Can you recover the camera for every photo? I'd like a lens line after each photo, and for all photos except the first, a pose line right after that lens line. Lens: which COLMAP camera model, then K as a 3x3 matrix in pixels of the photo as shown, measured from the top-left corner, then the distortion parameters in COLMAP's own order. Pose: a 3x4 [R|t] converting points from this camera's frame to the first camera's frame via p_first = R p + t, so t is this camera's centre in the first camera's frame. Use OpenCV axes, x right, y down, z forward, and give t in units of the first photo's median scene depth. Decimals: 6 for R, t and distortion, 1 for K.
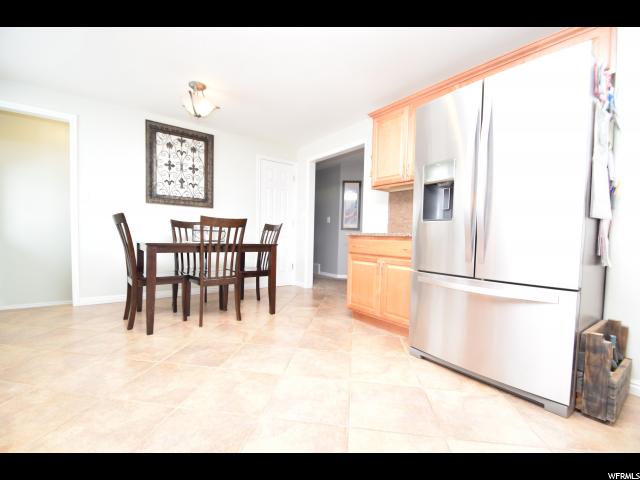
lens RADIAL K [[280.7, 0, 316.6], [0, 280.7, 250.5], [0, 0, 1]] dist [0.000096, -0.000511]
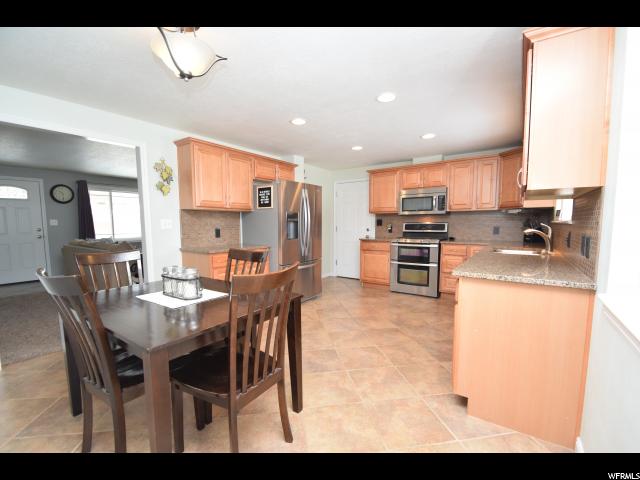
lens RADIAL K [[280.7, 0, 318.3], [0, 280.7, 248.6], [0, 0, 1]] dist [0.000096, -0.000511]
pose [[-0.296960, -0.111822, 0.948320, -1.740760], [0.042999, 0.990546, 0.130266, -0.324318], [-0.953921, 0.079460, -0.289344, 1.523560]]
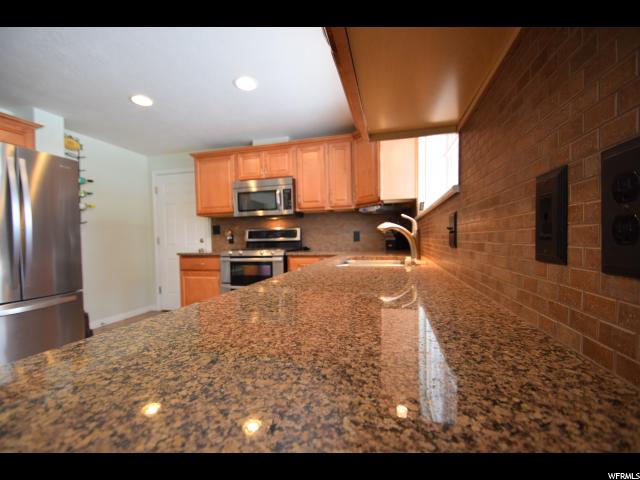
lens RADIAL K [[280.7, 0, 318.6], [0, 280.7, 255.8], [0, 0, 1]] dist [0.000096, -0.000511]
pose [[-0.625800, -0.061028, 0.777592, -1.175852], [0.041208, 0.992955, 0.111095, -0.182021], [-0.778894, 0.101566, -0.618877, 0.690275]]
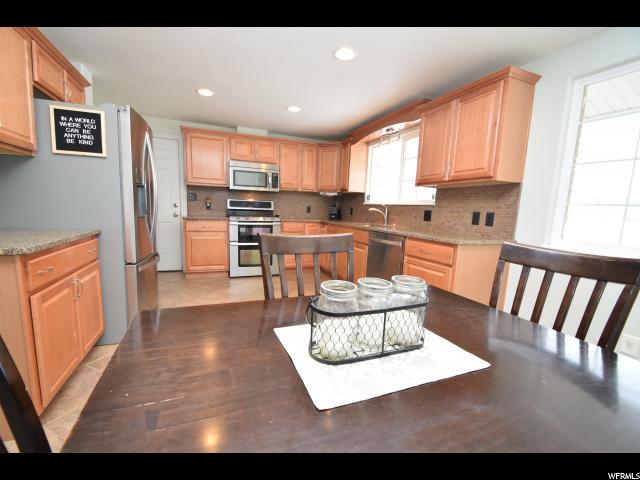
lens RADIAL K [[280.7, 0, 318.4], [0, 280.7, 246.3], [0, 0, 1]] dist [0.000096, -0.000511]
pose [[-0.961623, -0.099628, 0.255646, -0.689530], [-0.051308, 0.980606, 0.189153, -0.271822], [-0.269533, 0.168777, -0.948086, 2.105771]]
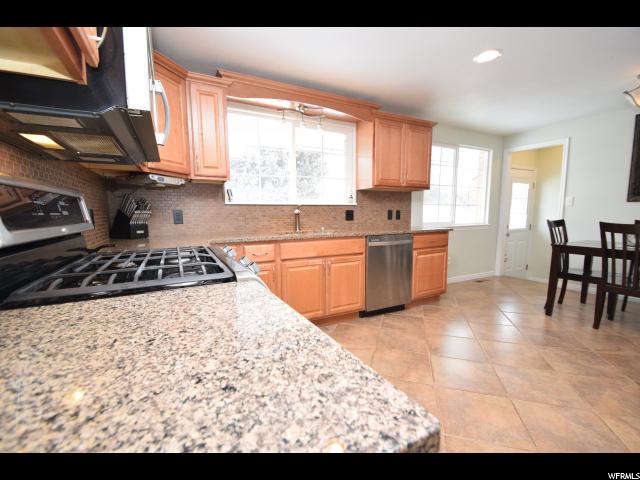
lens RADIAL K [[280.7, 0, 316.6], [0, 280.7, 248.4], [0, 0, 1]] dist [0.000096, -0.000511]
pose [[-0.170337, 0.098303, -0.980470, 1.078725], [-0.043017, 0.993321, 0.107065, -0.125875], [0.984446, 0.060414, -0.164970, 0.202110]]
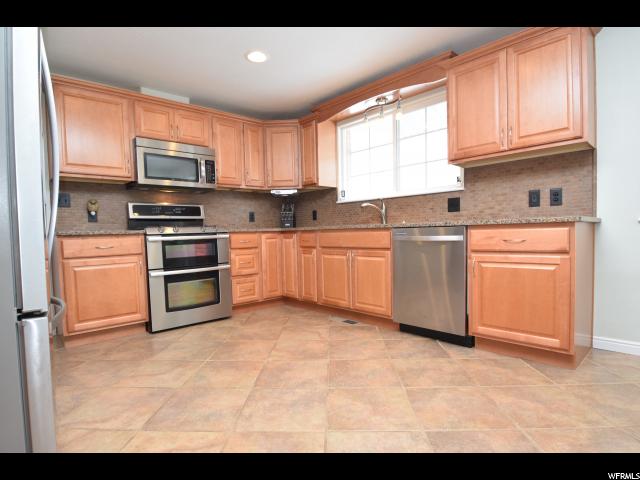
lens RADIAL K [[347.3, 0, 316.9], [0, 347.3, 245.6], [0, 0, 1]] dist [-0.012931, -0.003622]
pose [[-0.995311, 0.003359, -0.096664, -0.018290], [-0.004778, 0.996469, 0.083821, -0.092180], [0.096604, 0.083890, -0.991781, 1.808187]]
